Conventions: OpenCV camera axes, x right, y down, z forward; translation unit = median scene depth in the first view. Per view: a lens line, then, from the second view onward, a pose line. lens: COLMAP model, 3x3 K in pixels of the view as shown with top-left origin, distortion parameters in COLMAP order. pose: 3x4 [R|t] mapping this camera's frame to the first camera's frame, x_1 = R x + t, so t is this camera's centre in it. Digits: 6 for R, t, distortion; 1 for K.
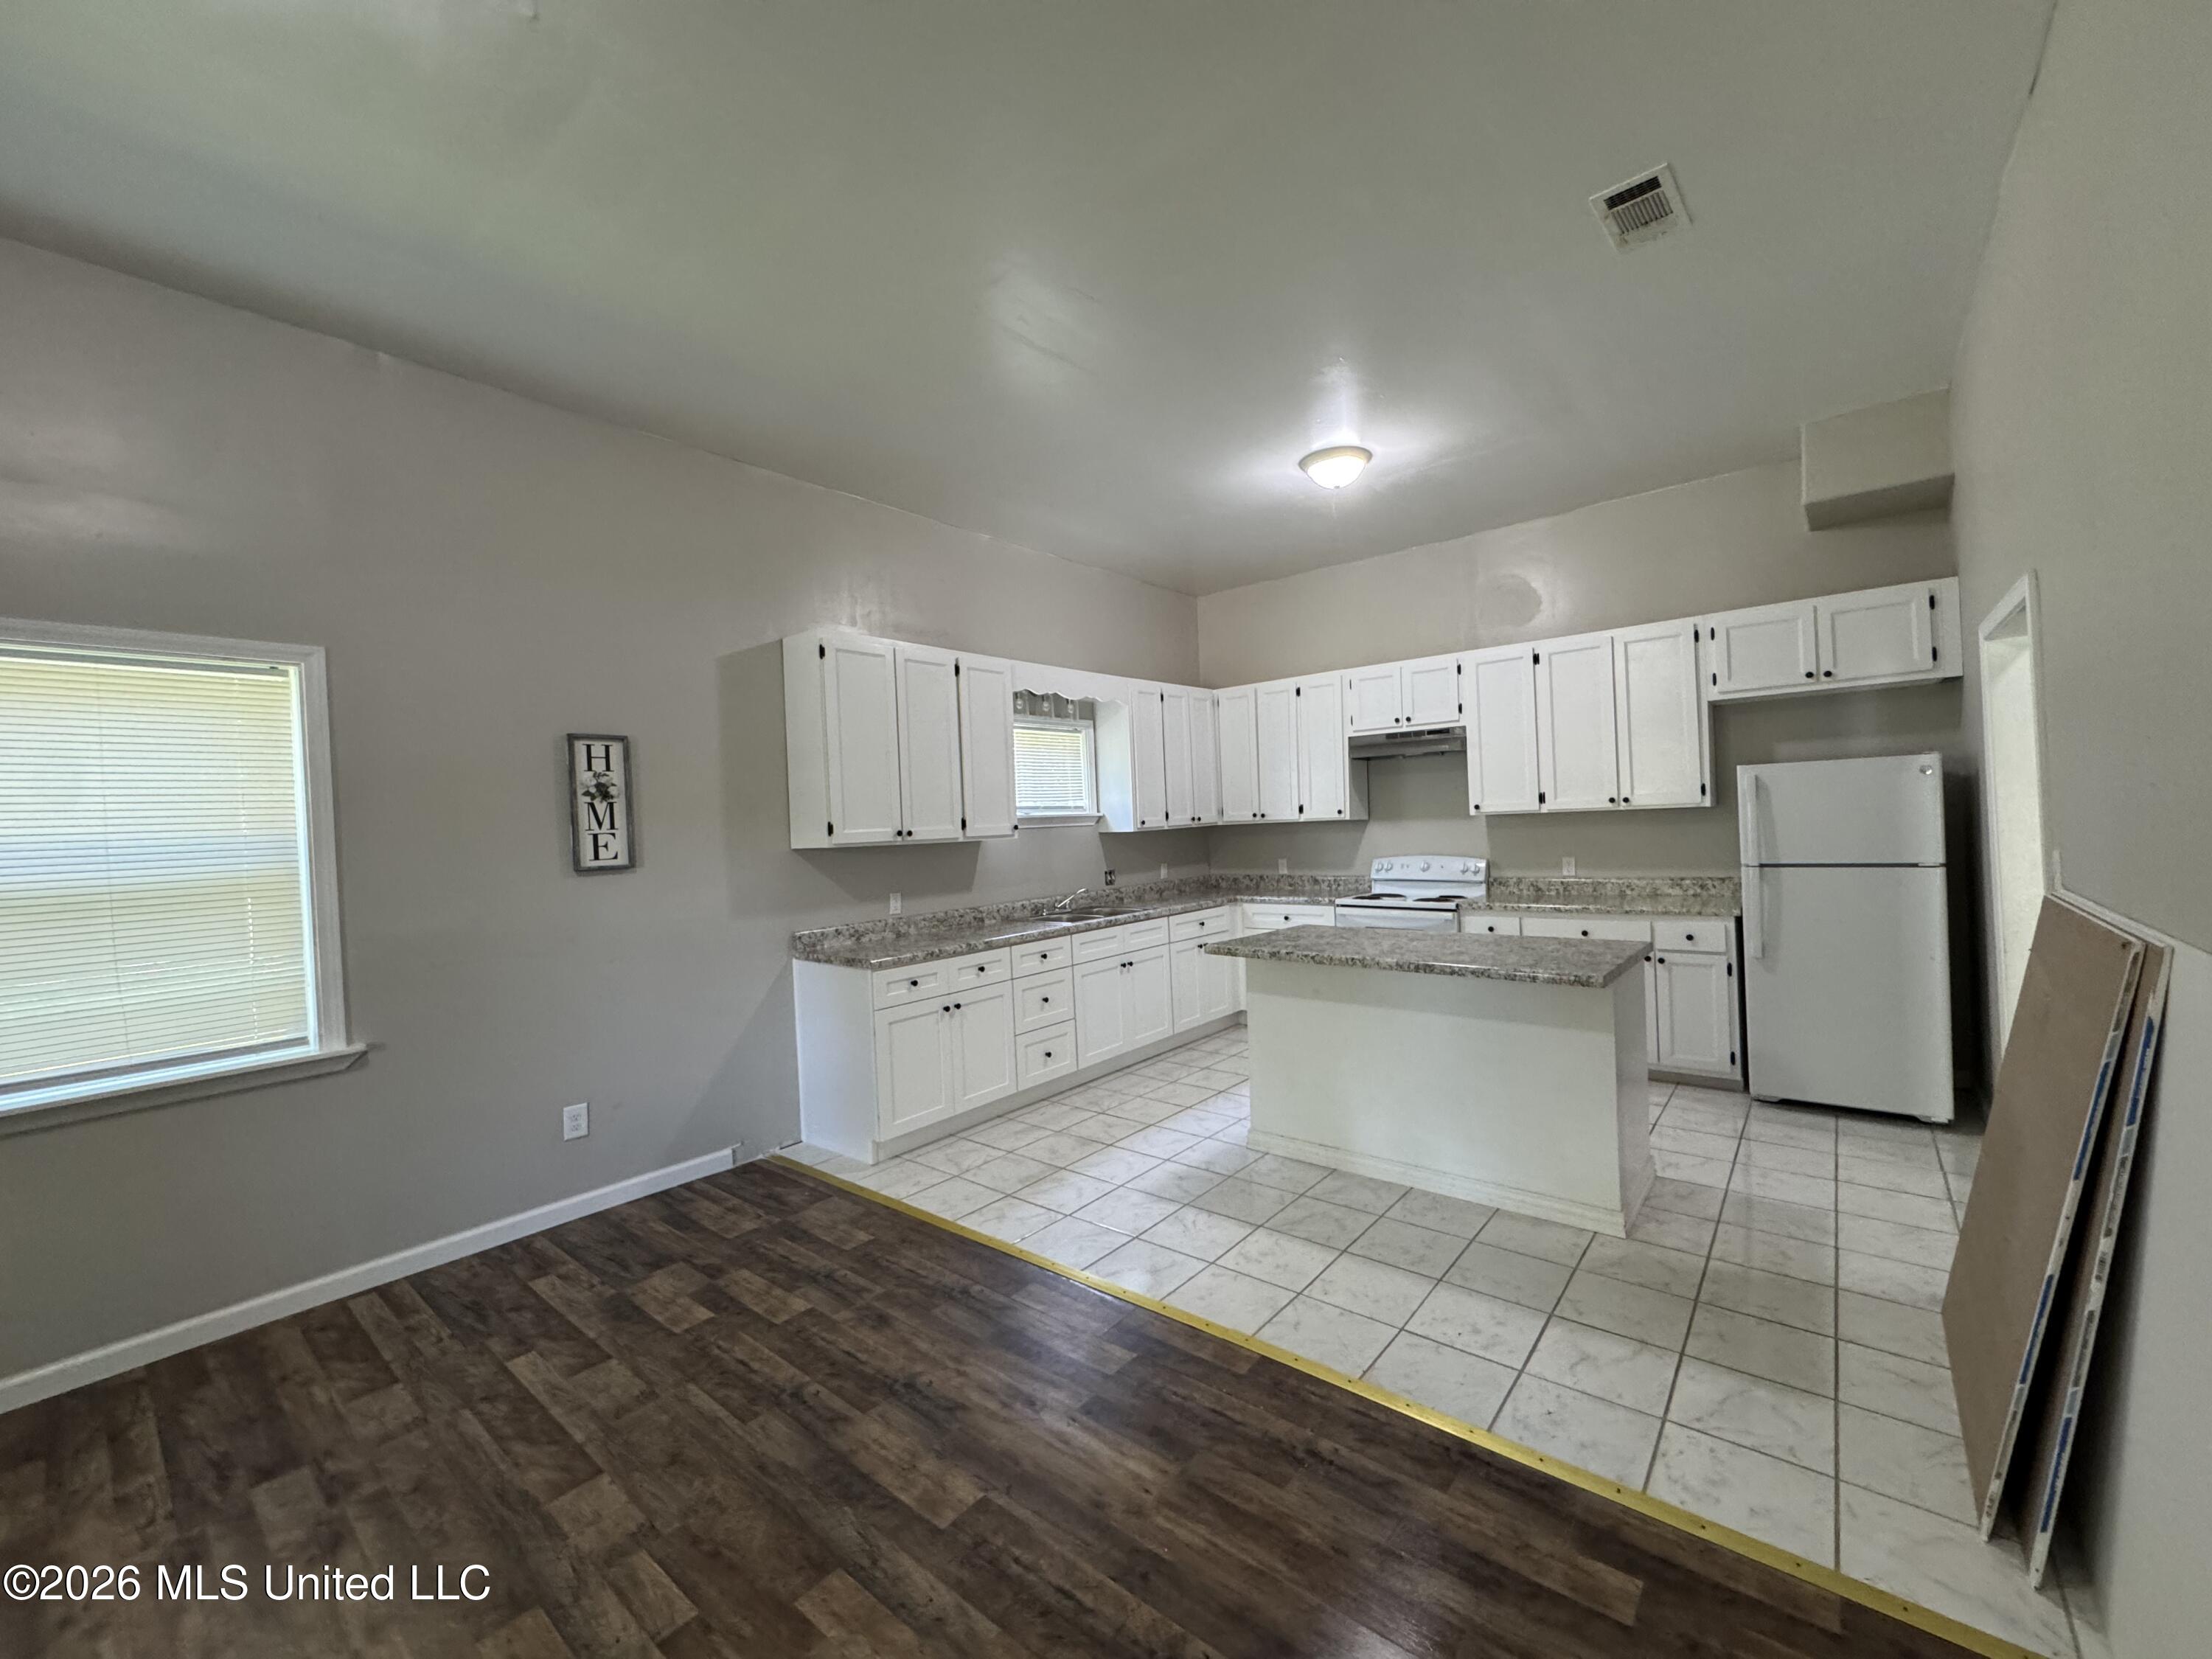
lens RADIAL K [[883.1, 0, 1102.1], [0, 883.1, 828.0], [0, 0, 1]] dist [-0.001329, 0.000116]
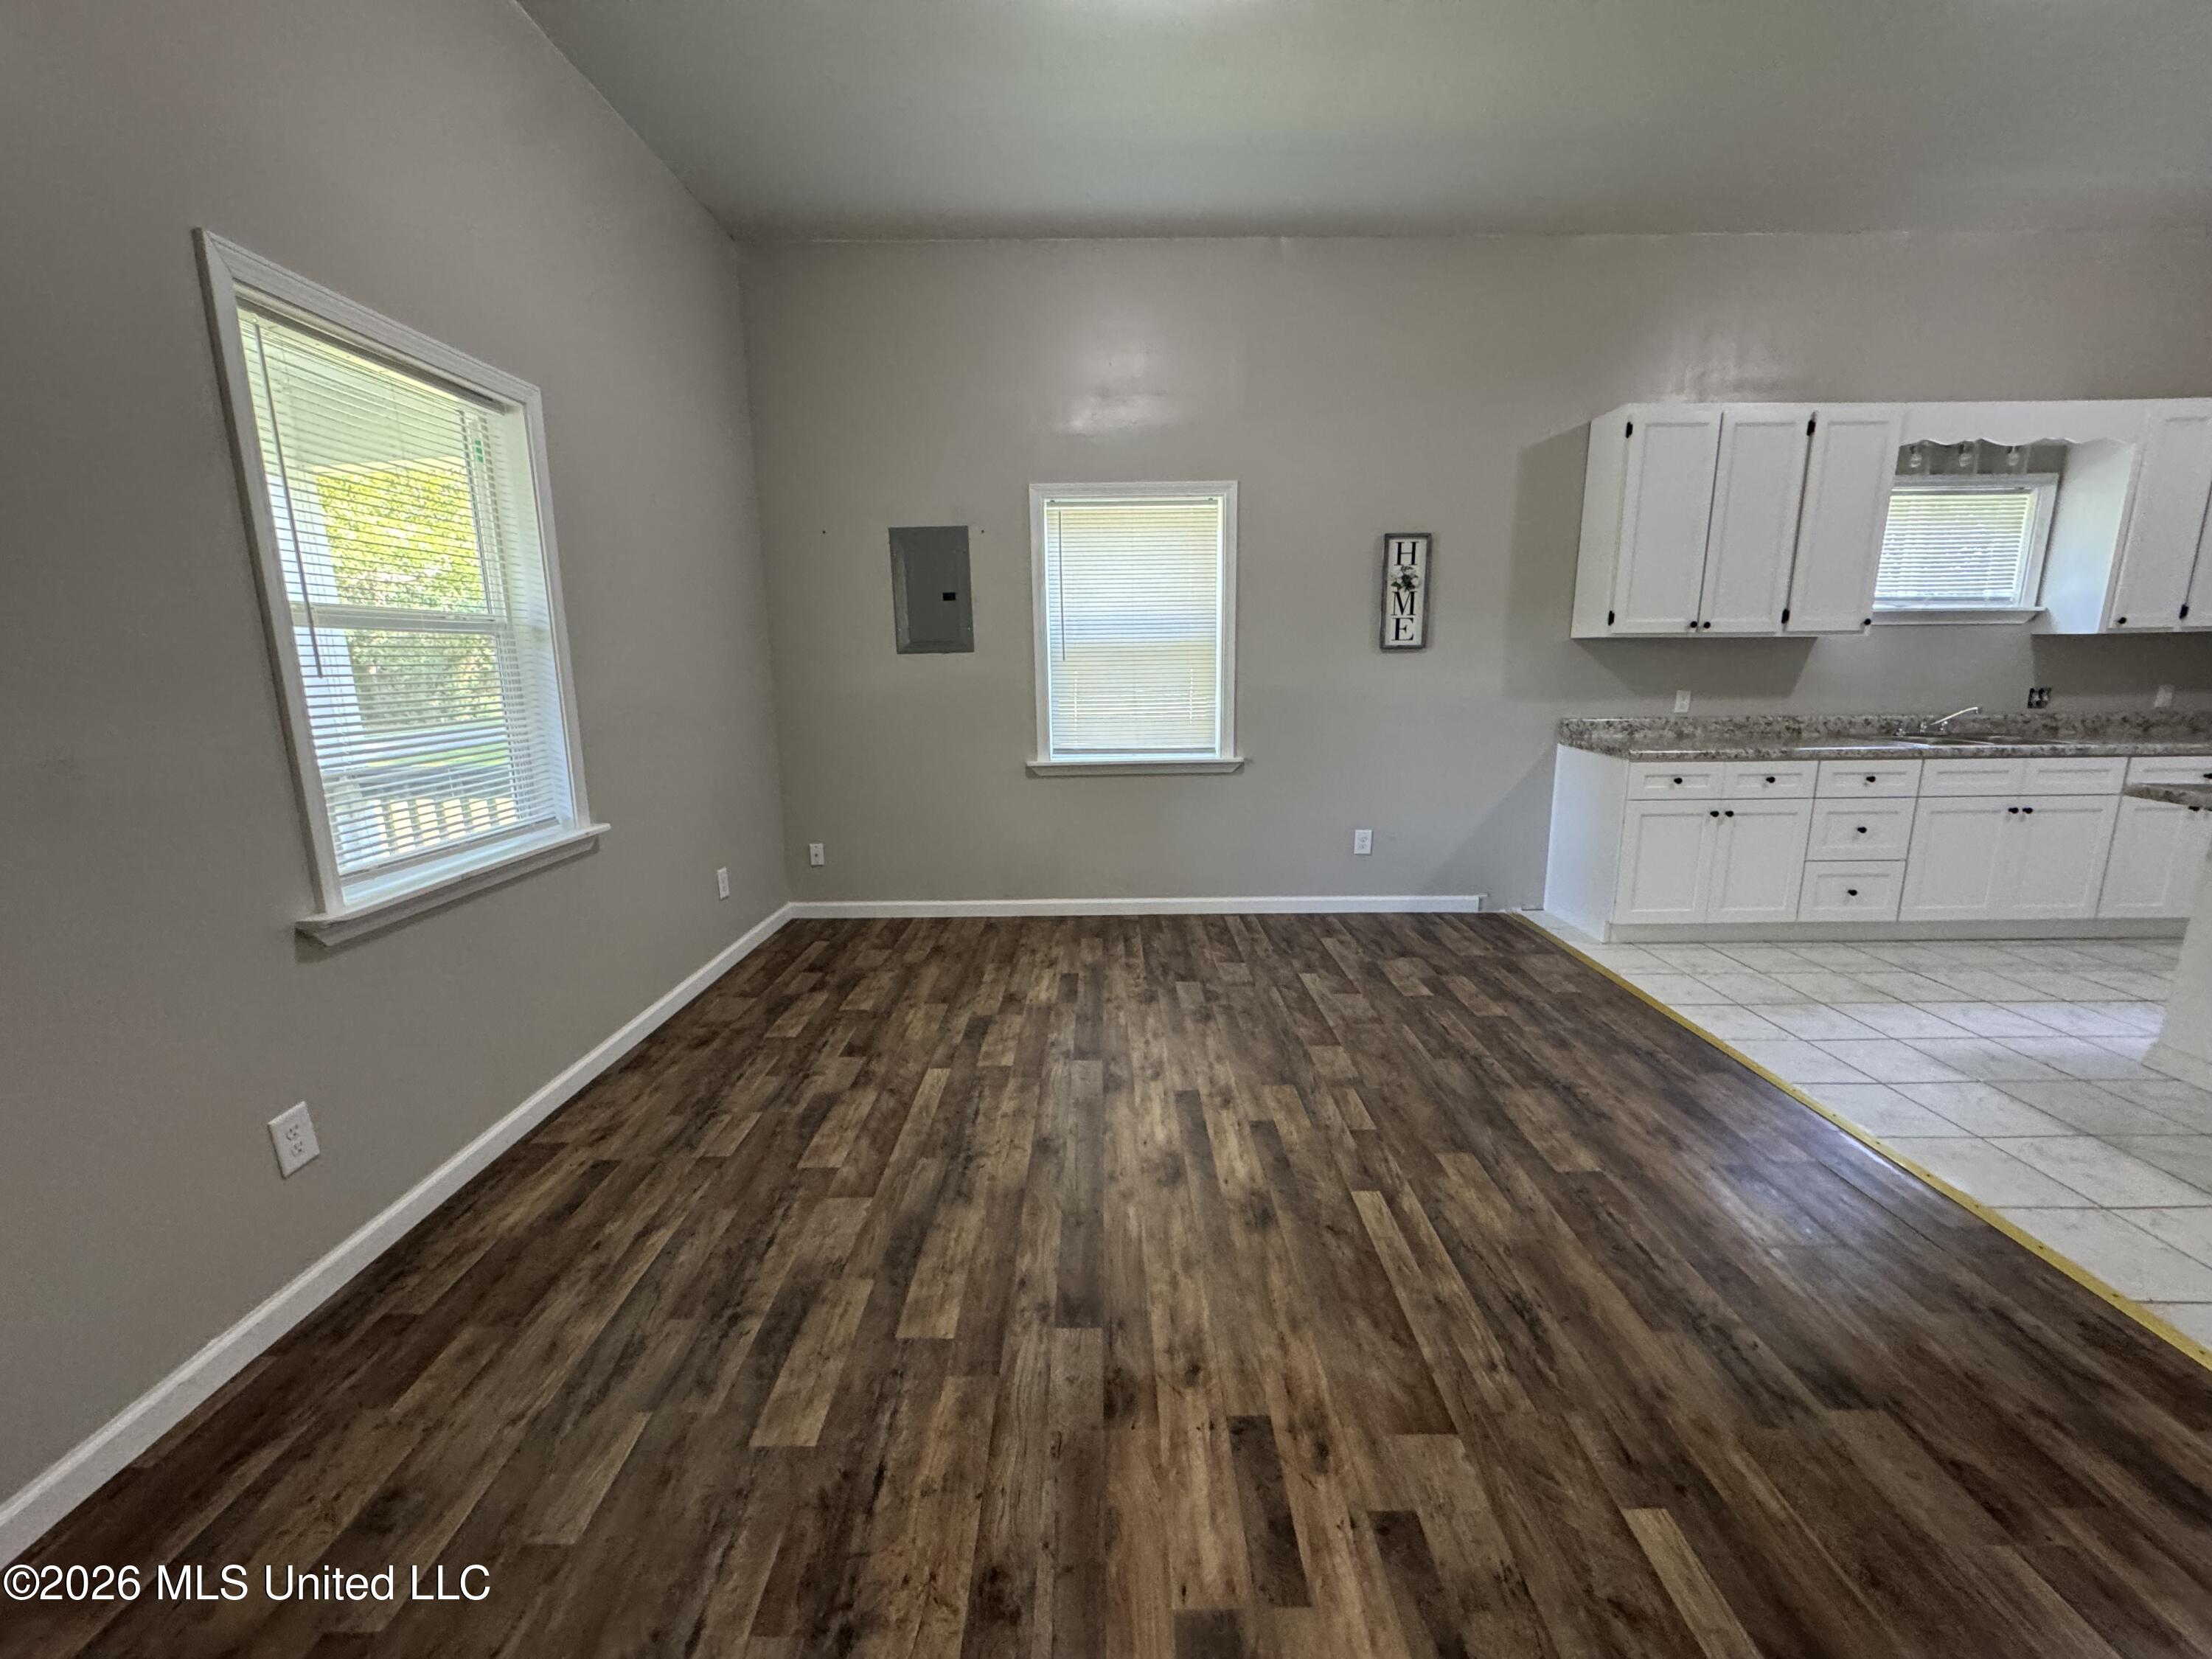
lens RADIAL K [[883.1, 0, 1106.9], [0, 883.1, 825.8], [0, 0, 1]] dist [-0.001329, 0.000116]
pose [[0.641129, 0.184850, -0.744838, 0.110857], [-0.022276, 0.974631, 0.222705, 0.019649], [0.767110, -0.126191, 0.628982, -0.097902]]
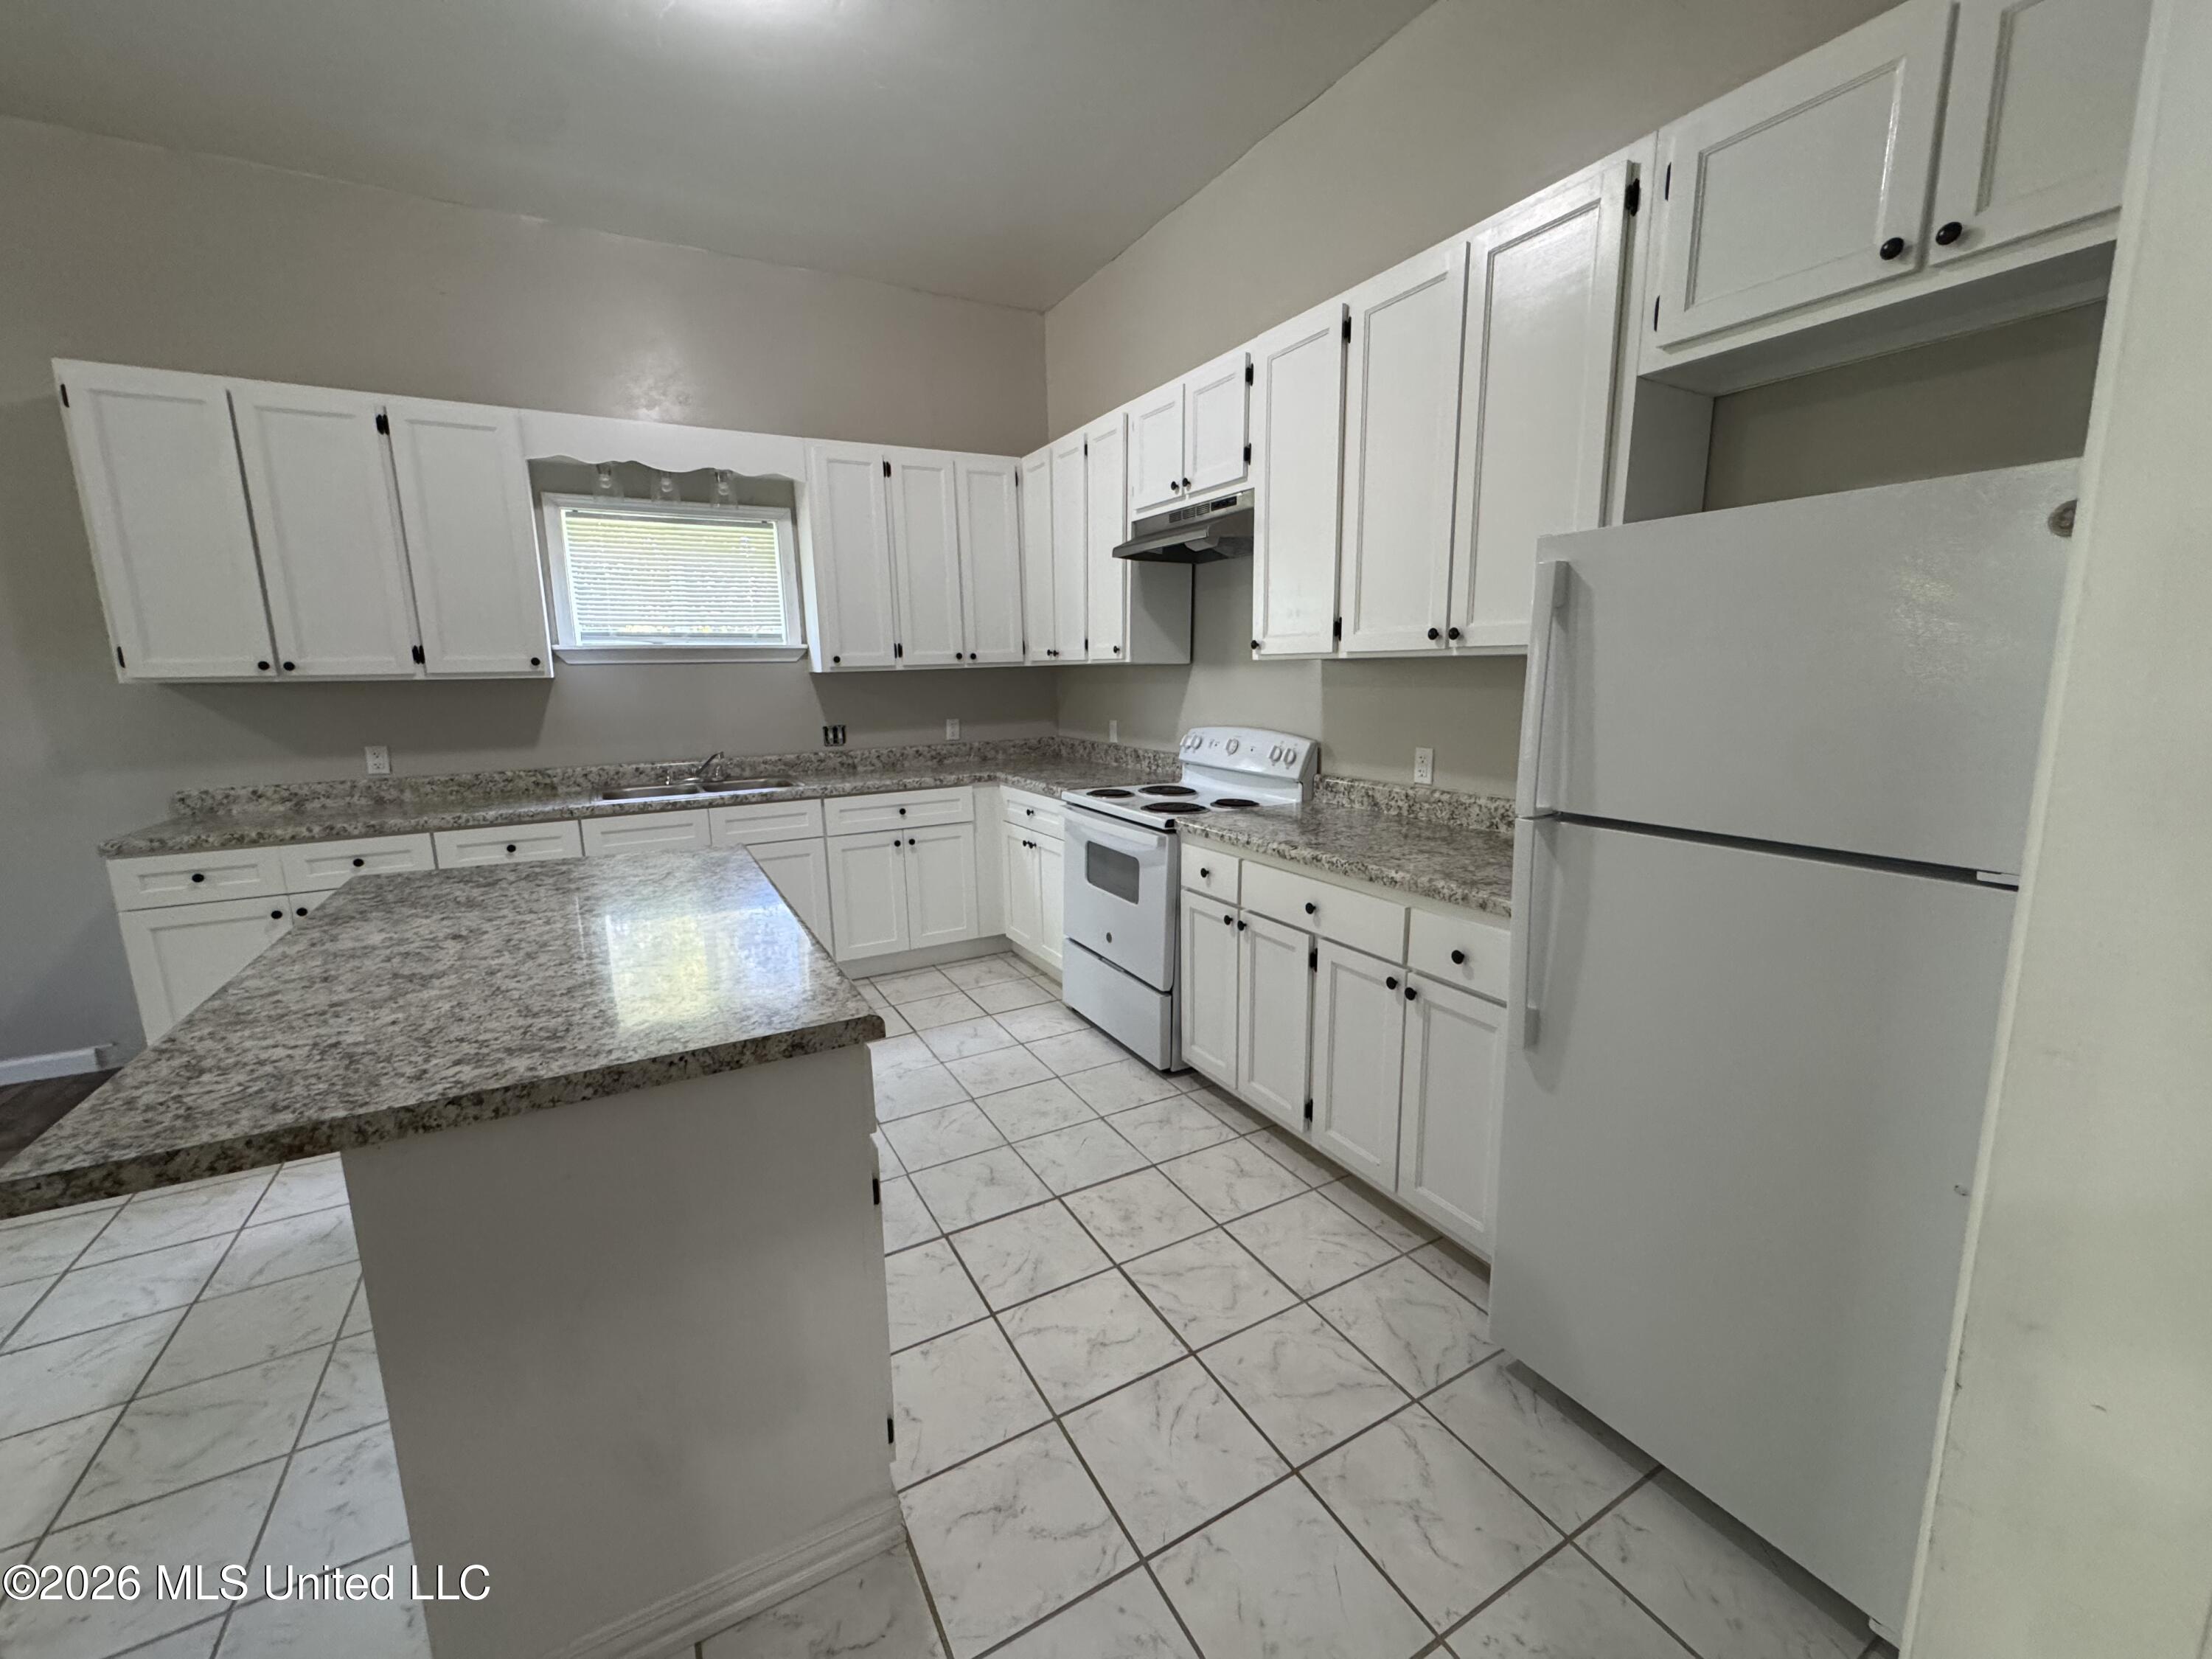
lens RADIAL K [[883.1, 0, 1099.8], [0, 883.1, 826.5], [0, 0, 1]] dist [-0.001329, 0.000116]
pose [[0.933273, 0.089635, -0.347803, 0.673115], [-0.024418, 0.981952, 0.187545, -0.016999], [0.358337, -0.166538, 0.918618, 0.569379]]
